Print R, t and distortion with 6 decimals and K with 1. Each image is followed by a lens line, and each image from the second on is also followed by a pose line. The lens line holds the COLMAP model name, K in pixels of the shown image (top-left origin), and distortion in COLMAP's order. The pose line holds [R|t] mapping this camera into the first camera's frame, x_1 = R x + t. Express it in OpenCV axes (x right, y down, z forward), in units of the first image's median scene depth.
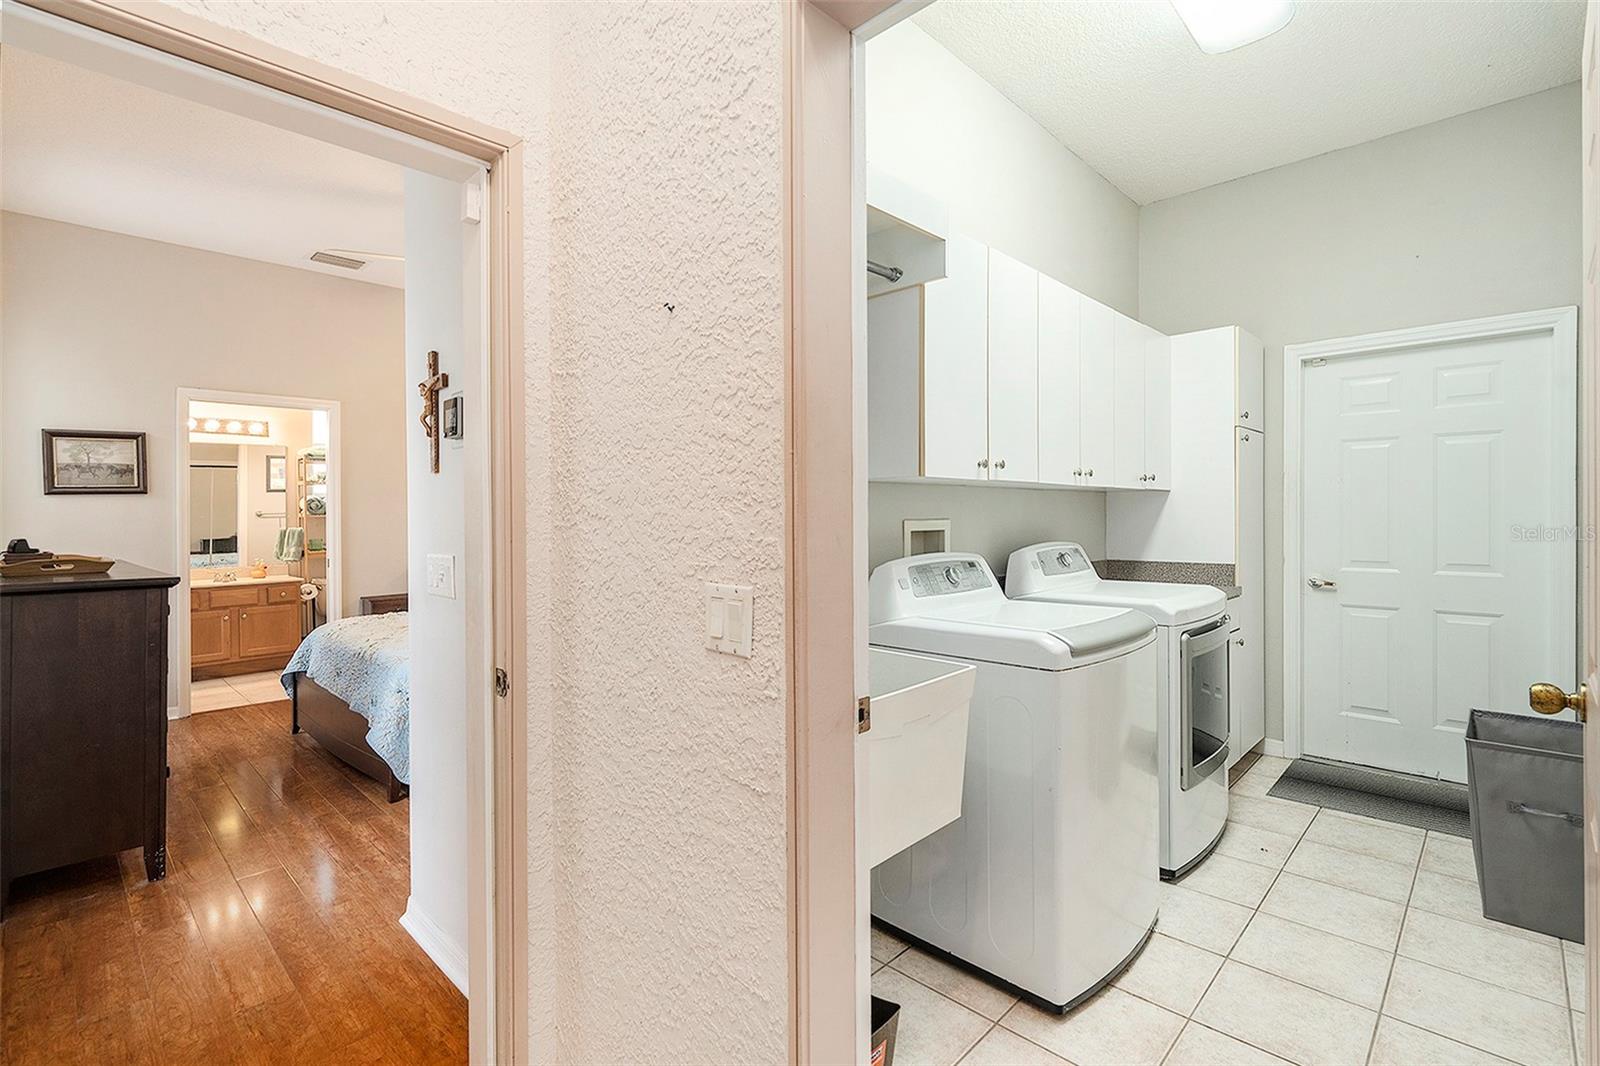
lens RADIAL K [[739.2, 0, 809.0], [0, 739.2, 528.7], [0, 0, 1]] dist [-0.000587, -0.000322]
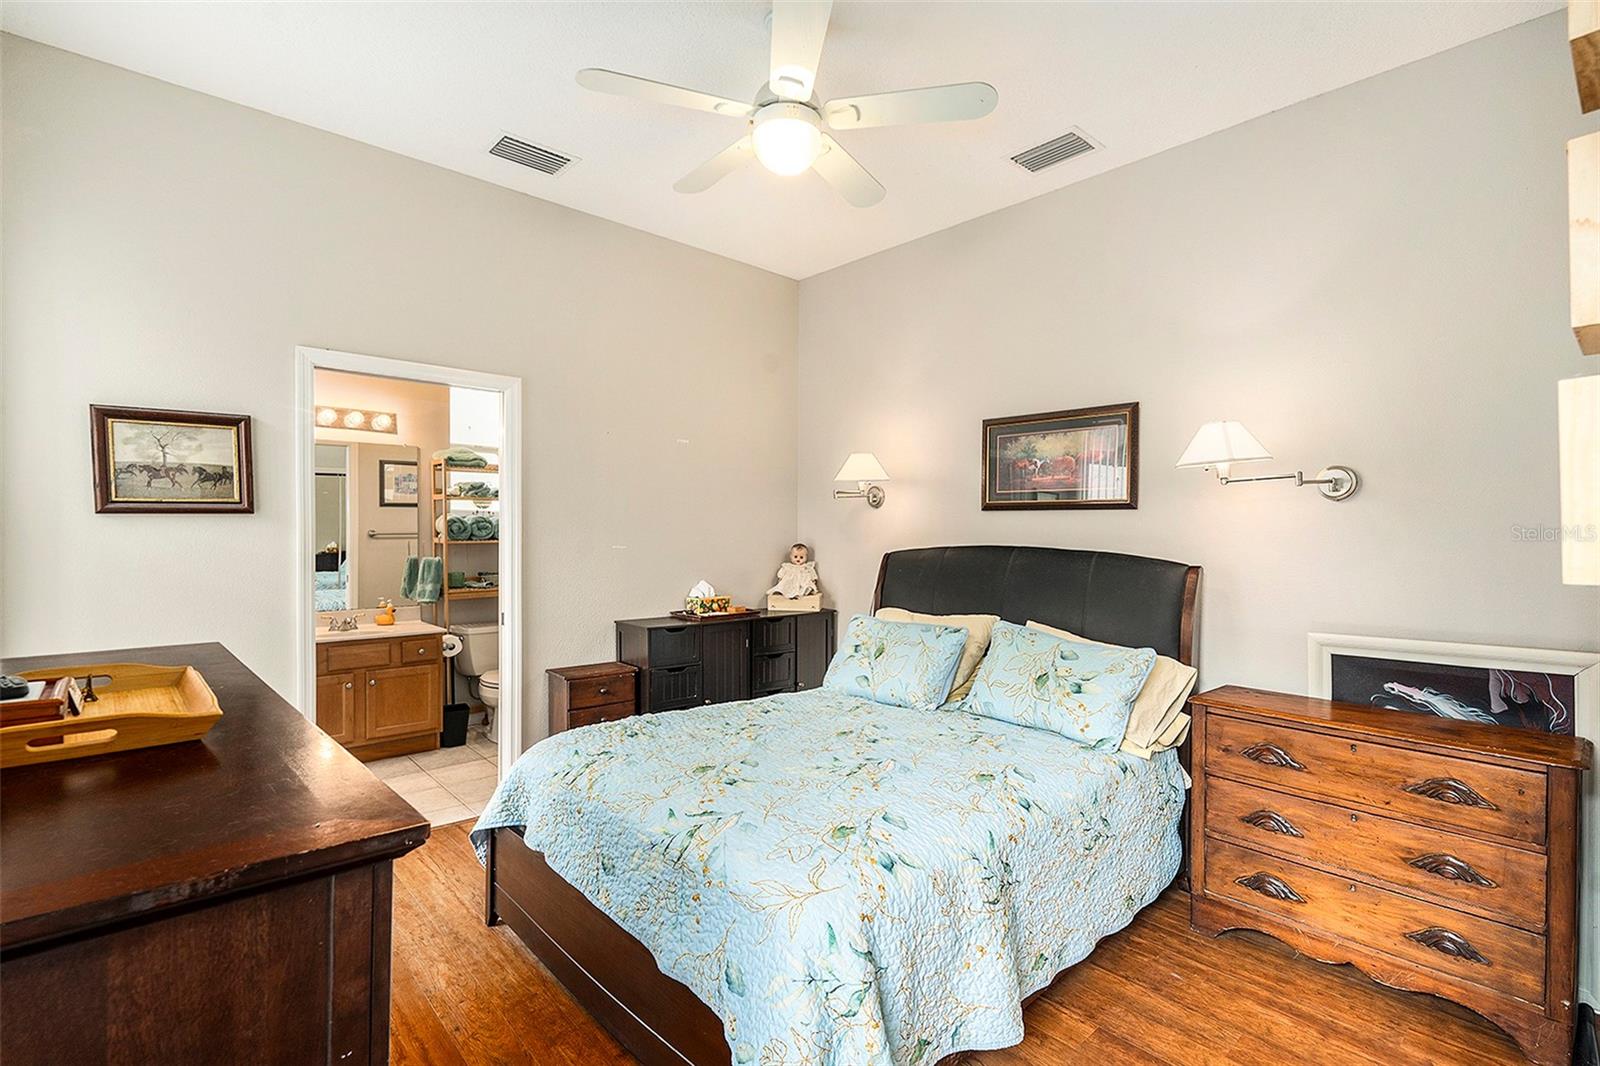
lens RADIAL K [[753.7, 0, 798.6], [0, 753.7, 563.1], [0, 0, 1]] dist [0.012608, 0.000138]
pose [[0.996282, 0.021618, -0.083398, -0.376690], [-0.019716, 0.999528, 0.023557, -0.029196], [0.083868, -0.021825, 0.996238, 0.392602]]
